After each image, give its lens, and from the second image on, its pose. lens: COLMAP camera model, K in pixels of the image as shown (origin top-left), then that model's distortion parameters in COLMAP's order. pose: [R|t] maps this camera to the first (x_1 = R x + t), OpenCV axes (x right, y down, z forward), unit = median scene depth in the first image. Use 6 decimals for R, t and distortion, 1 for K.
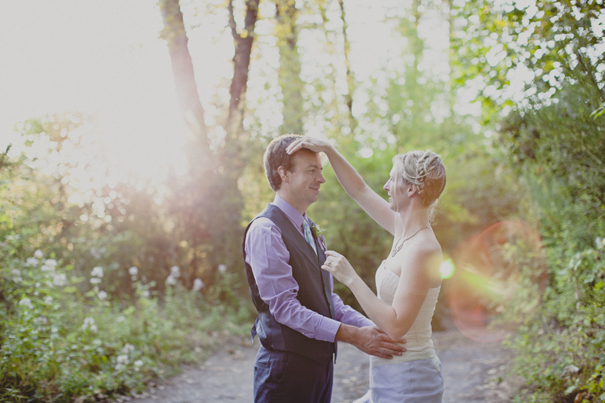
lens RADIAL K [[1048.5, 0, 290.7], [0, 1048.5, 201.3], [0, 0, 1]] dist [-0.051263, 0.000000]
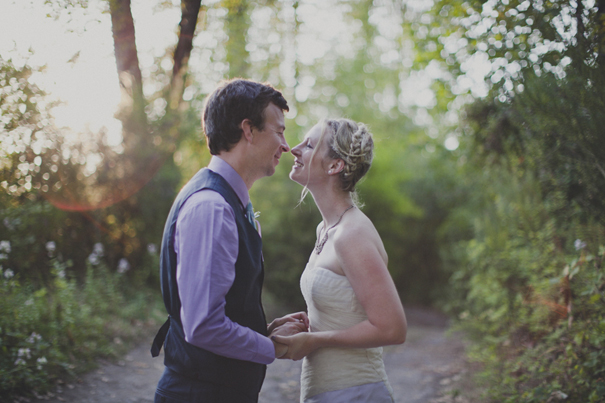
lens RADIAL K [[1048.5, 0, 302.1], [0, 1048.5, 195.9], [0, 0, 1]] dist [-0.051263, 0.000000]
pose [[0.995478, 0.061761, 0.072169, -0.005556], [-0.062519, 0.998009, 0.008285, 0.003412], [-0.071513, -0.012759, 0.997358, 0.116005]]
